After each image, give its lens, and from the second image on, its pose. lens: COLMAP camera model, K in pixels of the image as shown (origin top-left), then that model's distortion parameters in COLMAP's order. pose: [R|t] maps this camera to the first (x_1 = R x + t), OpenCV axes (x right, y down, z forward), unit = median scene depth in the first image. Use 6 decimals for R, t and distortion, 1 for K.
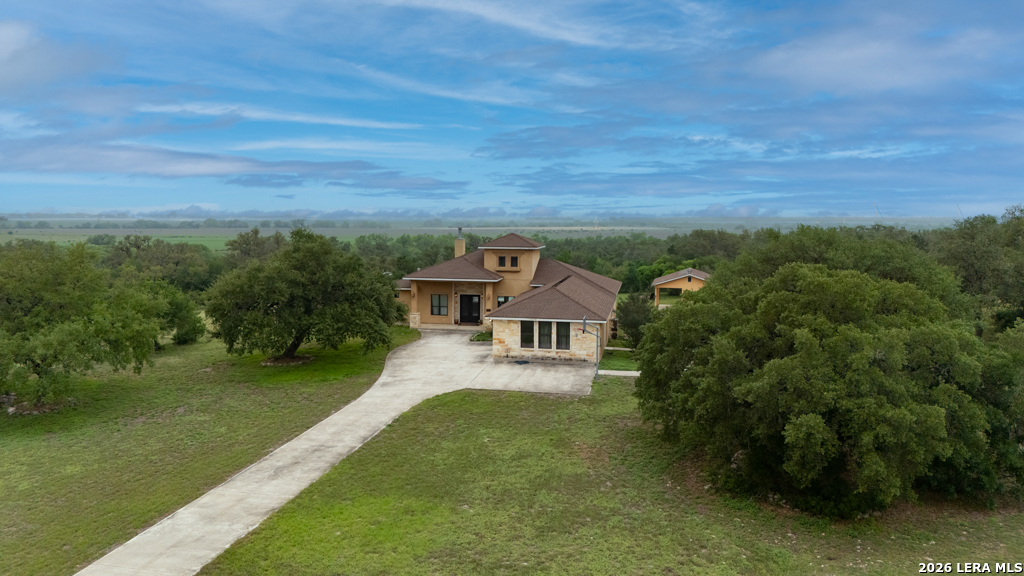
lens RADIAL K [[725.2, 0, 505.9], [0, 725.2, 260.7], [0, 0, 1]] dist [0.057197, -0.035113]
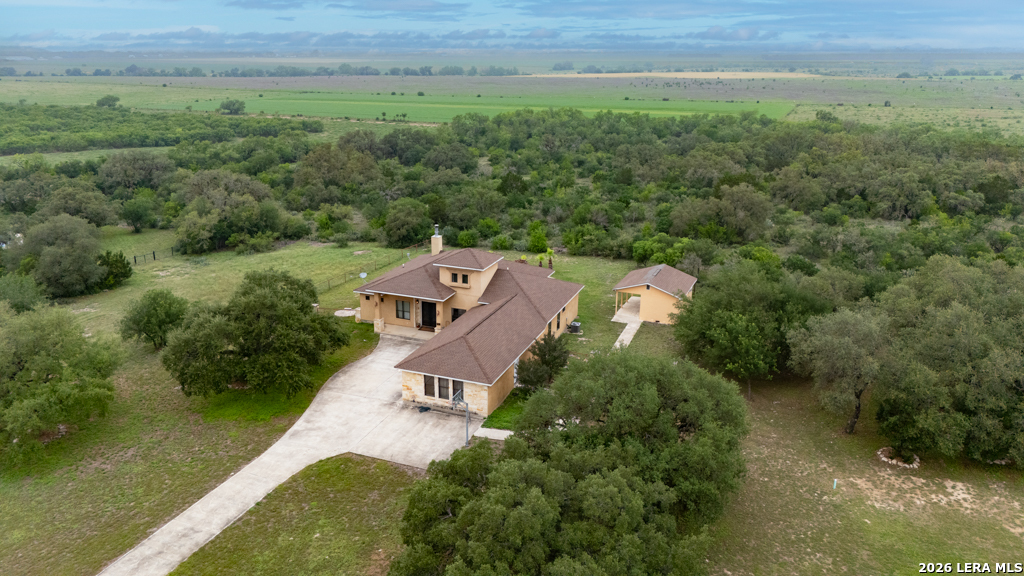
lens RADIAL K [[725.2, 0, 505.9], [0, 725.2, 260.7], [0, 0, 1]] dist [0.057197, -0.035113]
pose [[0.983869, 0.046901, -0.172631, 0.335743], [-0.009358, 0.977192, 0.212152, -0.333658], [0.178644, -0.207114, 0.961868, -0.036678]]
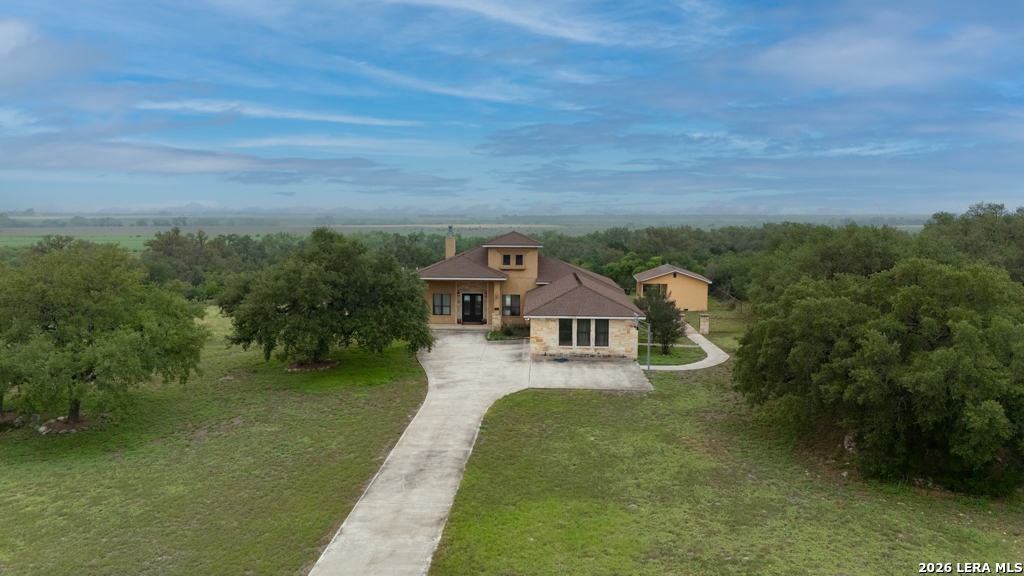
lens RADIAL K [[725.2, 0, 505.9], [0, 725.2, 260.7], [0, 0, 1]] dist [0.057197, -0.035113]
pose [[0.989359, -0.010434, 0.145120, -0.196841], [0.009973, 0.999943, 0.003903, -0.002110], [-0.145153, -0.002414, 0.989406, 0.019278]]
